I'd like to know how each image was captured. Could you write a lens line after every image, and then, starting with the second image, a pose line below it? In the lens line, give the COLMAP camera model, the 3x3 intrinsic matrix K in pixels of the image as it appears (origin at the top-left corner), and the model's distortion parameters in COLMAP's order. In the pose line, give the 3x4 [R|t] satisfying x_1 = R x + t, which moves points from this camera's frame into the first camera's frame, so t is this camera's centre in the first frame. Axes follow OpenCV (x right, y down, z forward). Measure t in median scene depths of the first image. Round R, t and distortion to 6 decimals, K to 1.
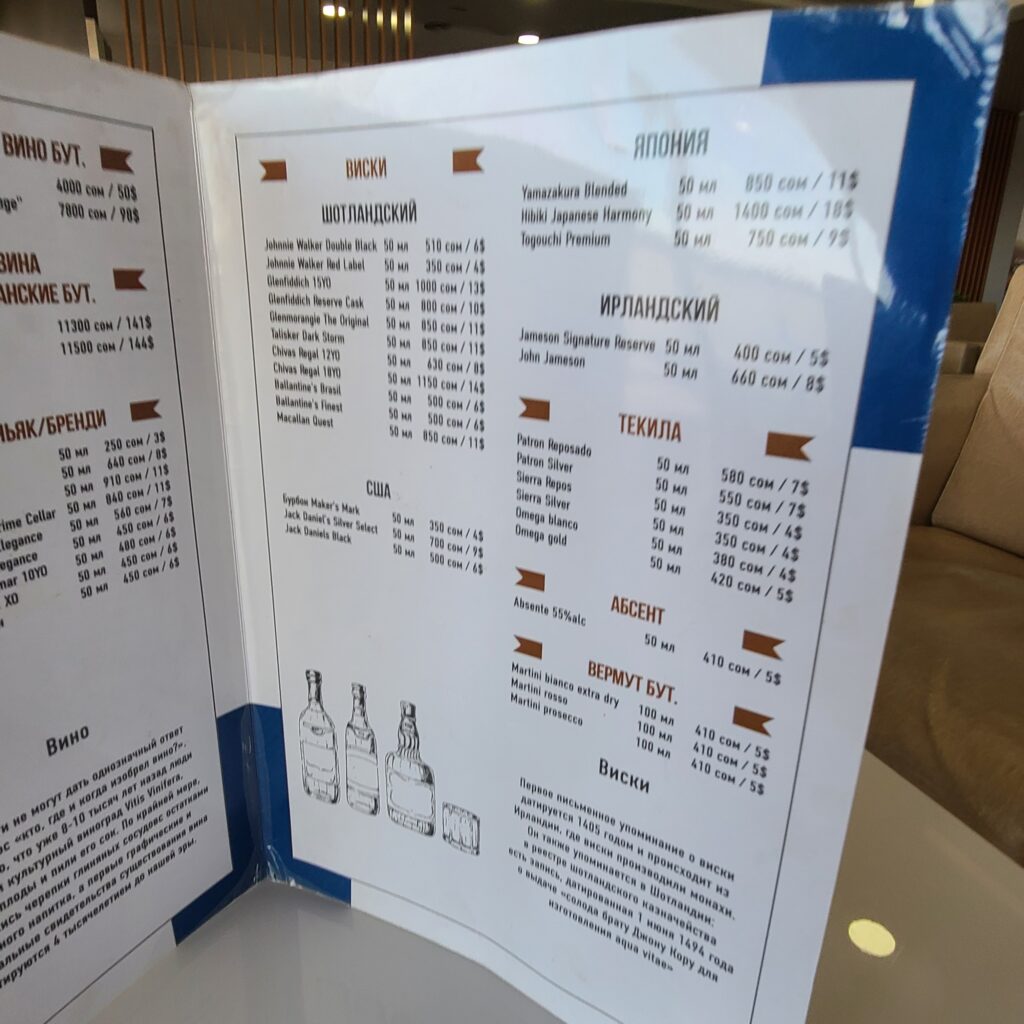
lens RADIAL K [[725.8, 0, 511.3], [0, 725.8, 524.4], [0, 0, 1]] dist [0.000207, -0.007263]
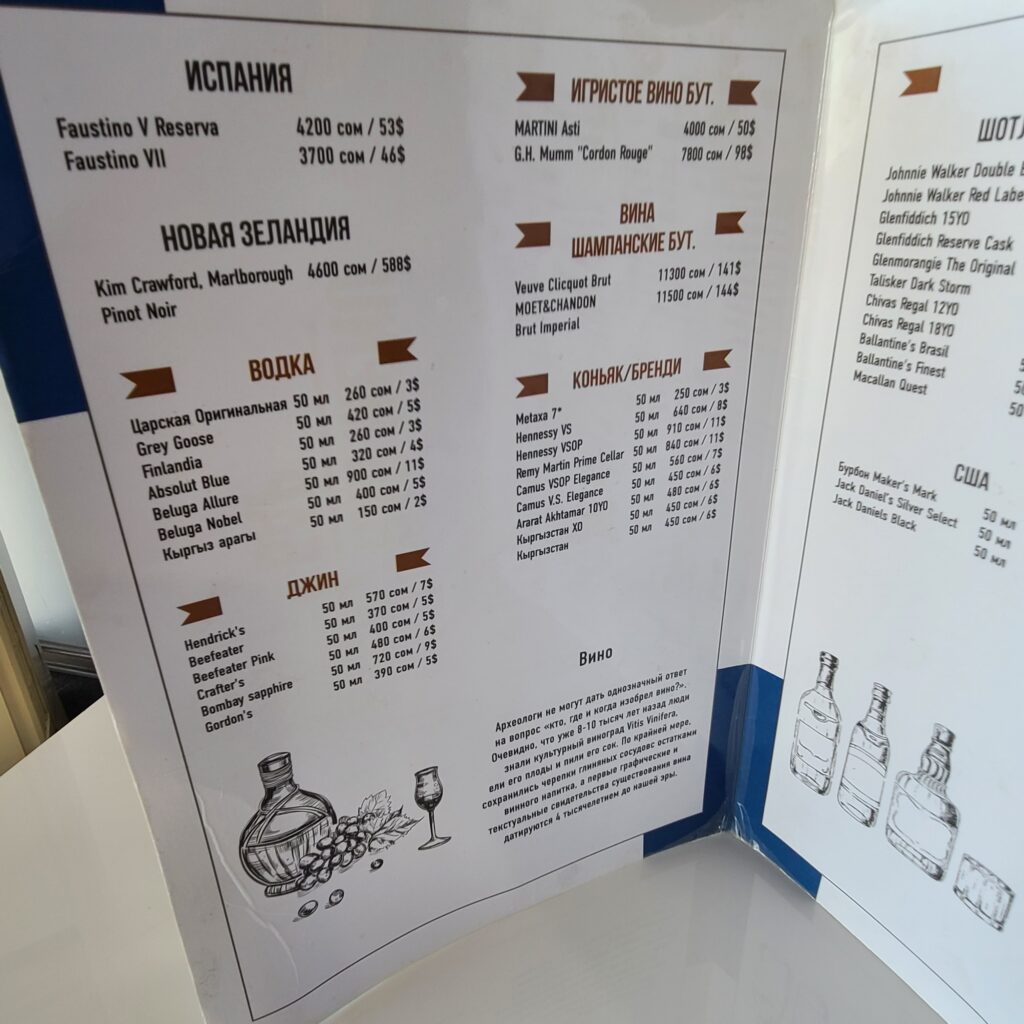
lens RADIAL K [[725.8, 0, 511.3], [0, 725.8, 524.4], [0, 0, 1]] dist [0.000207, -0.007263]
pose [[0.802894, 0.197382, -0.562496, -0.130422], [-0.137389, 0.979460, 0.147590, -0.045340], [0.580074, -0.041218, 0.813520, 0.031247]]
